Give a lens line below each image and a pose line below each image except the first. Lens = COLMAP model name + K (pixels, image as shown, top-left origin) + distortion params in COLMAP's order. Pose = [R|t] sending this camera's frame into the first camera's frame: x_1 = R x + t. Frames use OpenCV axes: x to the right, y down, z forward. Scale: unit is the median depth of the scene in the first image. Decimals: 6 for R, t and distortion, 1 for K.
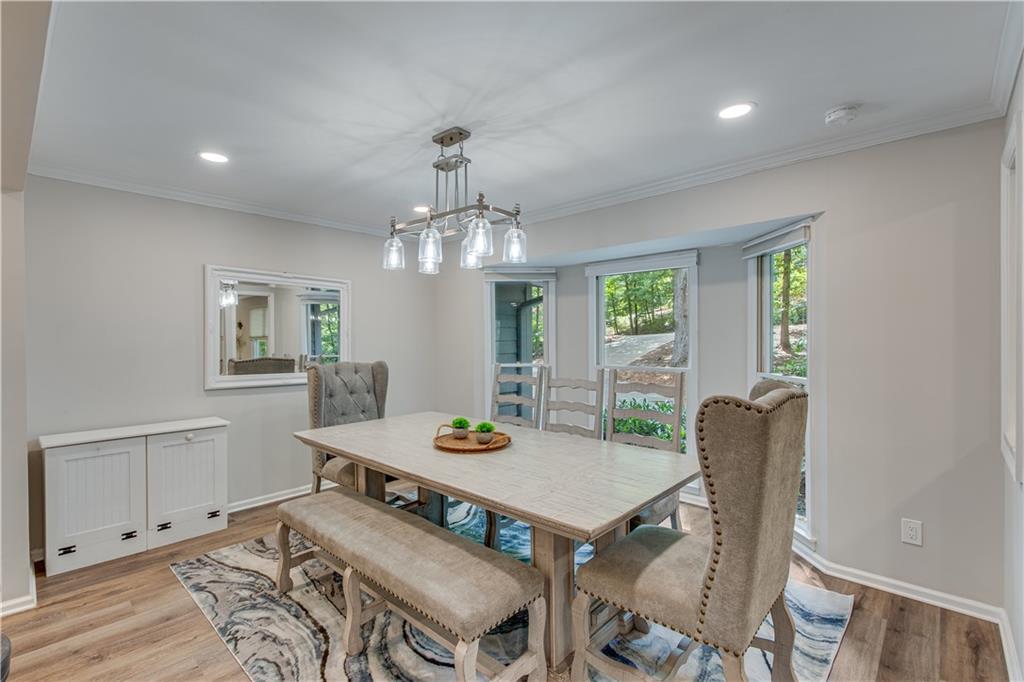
lens RADIAL K [[470.2, 0, 488.5], [0, 470.2, 346.2], [0, 0, 1]] dist [-0.001014, 0.000107]
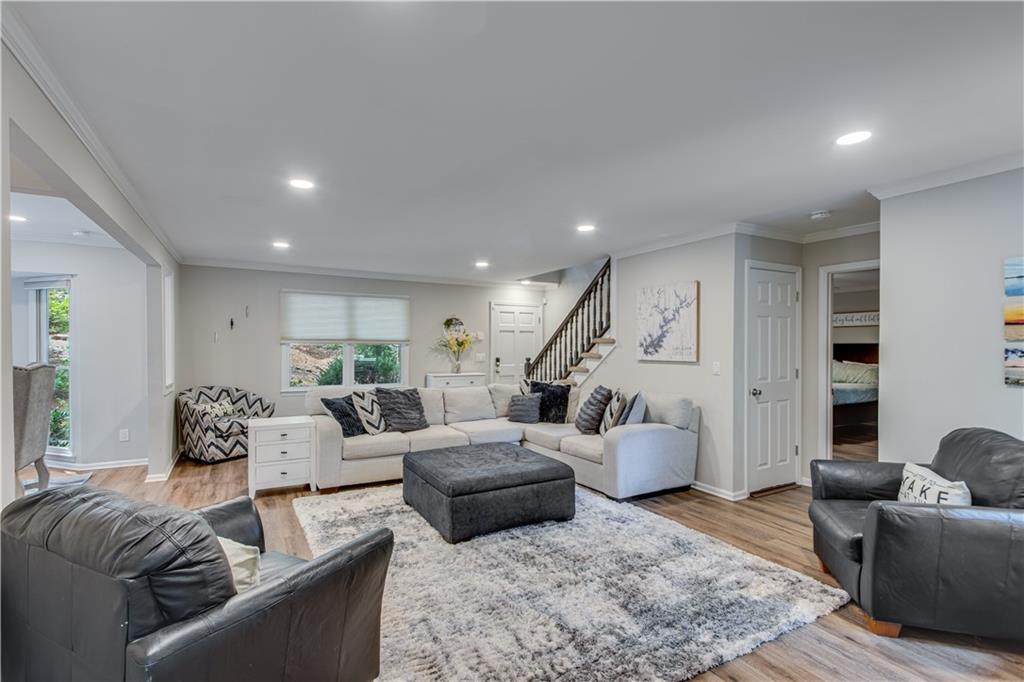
lens RADIAL K [[470.2, 0, 488.5], [0, 470.2, 346.2], [0, 0, 1]] dist [-0.001014, 0.000107]
pose [[0.308473, 0.003614, 0.951226, -0.574971], [0.003644, 0.999981, -0.004981, 0.016117], [-0.951226, 0.005003, 0.308454, -1.162063]]
